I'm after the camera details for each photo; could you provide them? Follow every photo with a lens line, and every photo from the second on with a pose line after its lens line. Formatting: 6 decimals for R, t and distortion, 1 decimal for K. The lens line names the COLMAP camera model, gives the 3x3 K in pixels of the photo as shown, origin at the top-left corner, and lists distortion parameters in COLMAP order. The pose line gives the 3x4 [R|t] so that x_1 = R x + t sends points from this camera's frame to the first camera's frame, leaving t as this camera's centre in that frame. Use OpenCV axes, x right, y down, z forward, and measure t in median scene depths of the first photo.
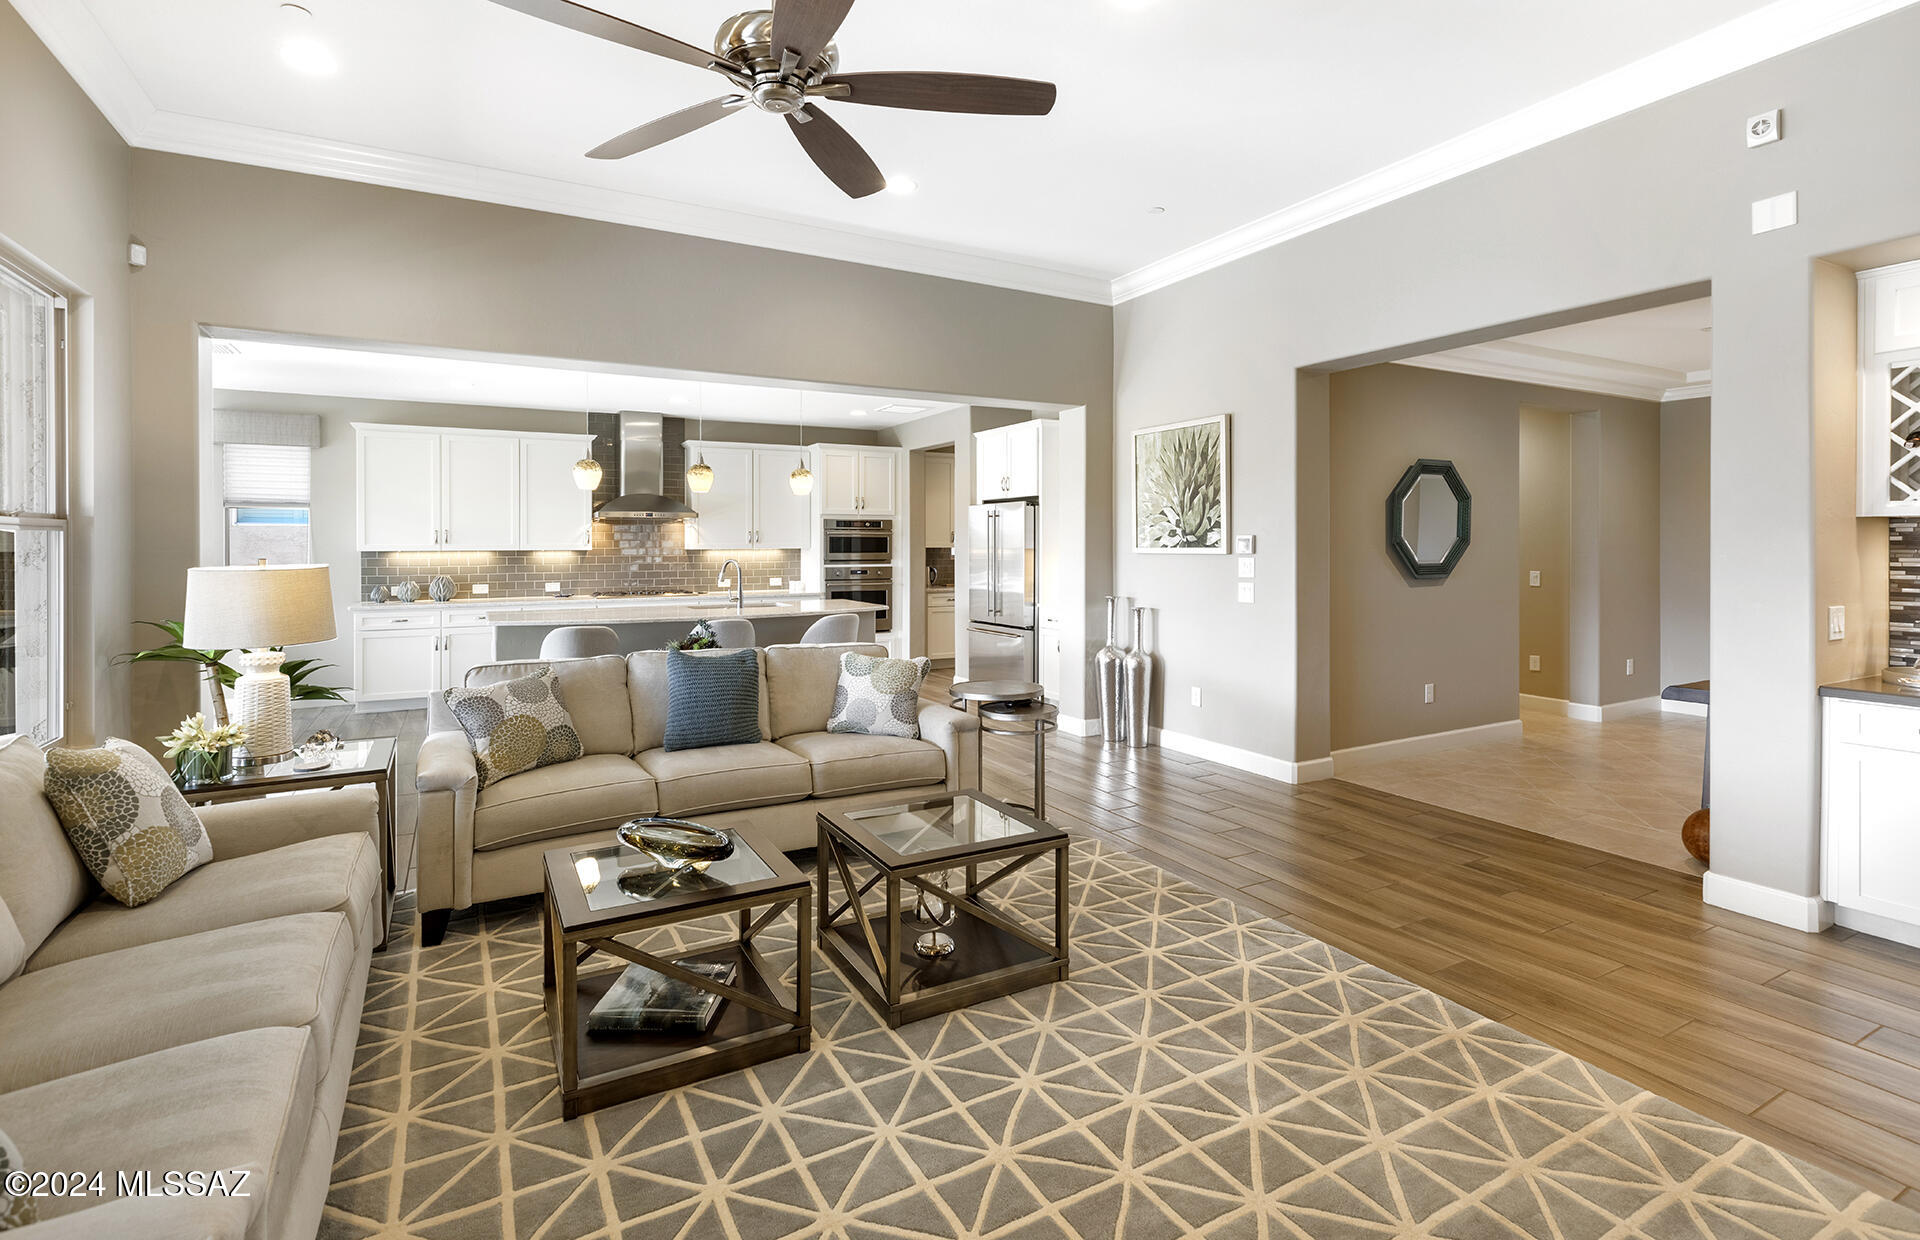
lens RADIAL K [[884.8, 0, 969.2], [0, 884.8, 544.3], [0, 0, 1]] dist [0.005889, -0.000617]
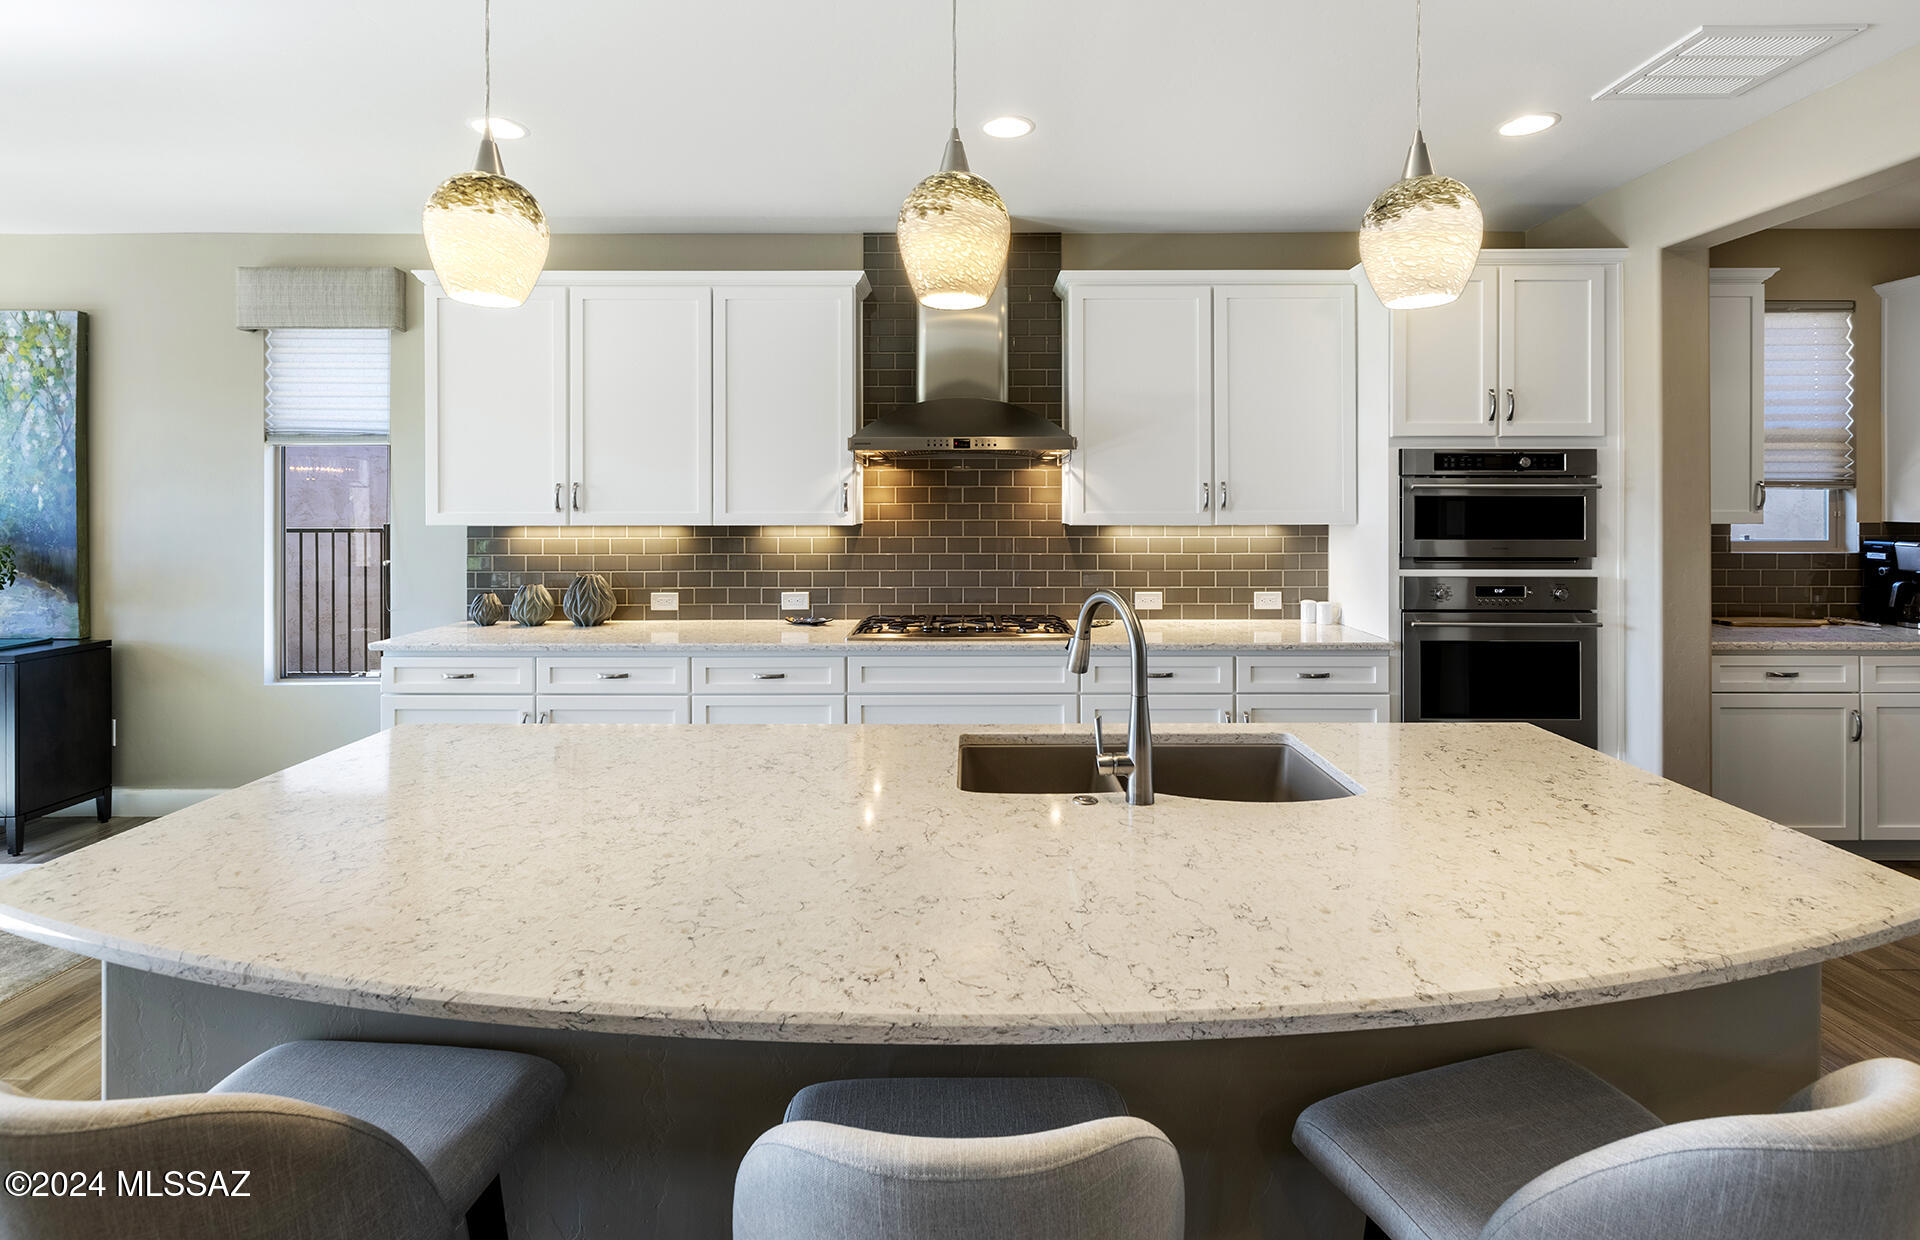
lens RADIAL K [[884.8, 0, 993.3], [0, 884.8, 501.6], [0, 0, 1]] dist [0.005889, -0.000617]
pose [[0.876878, 0.004222, -0.480694, -0.137375], [-0.002472, 0.999988, 0.004274, -0.007430], [0.480706, -0.002559, 0.876878, 0.597915]]
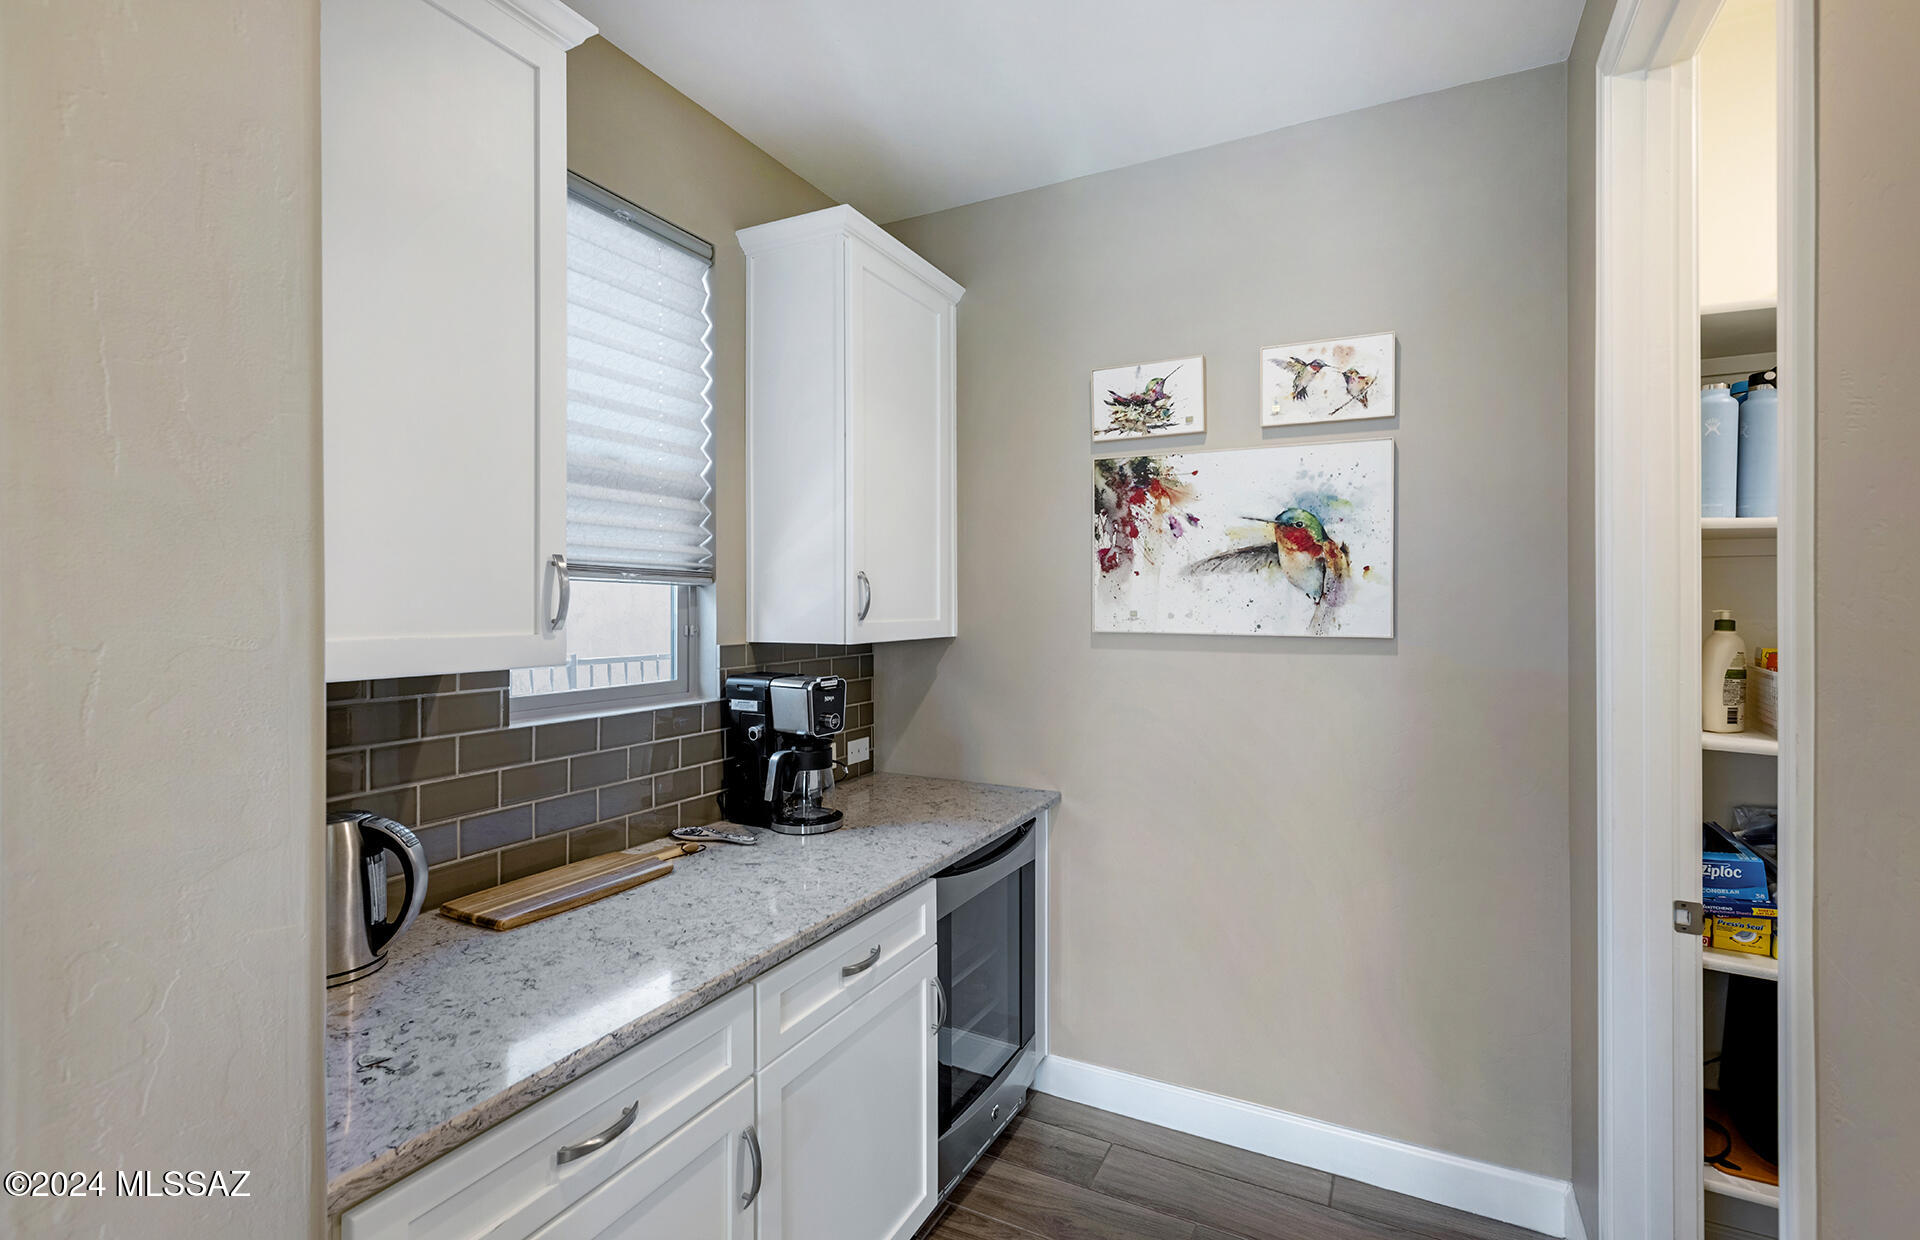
lens RADIAL K [[884.8, 0, 969.0], [0, 884.8, 610.1], [0, 0, 1]] dist [0.005889, -0.000617]
pose [[0.825061, 0.002175, 0.565040, -0.049909], [-0.005439, 0.999977, 0.004093, -0.007371], [-0.565018, -0.006450, 0.825054, 0.967900]]
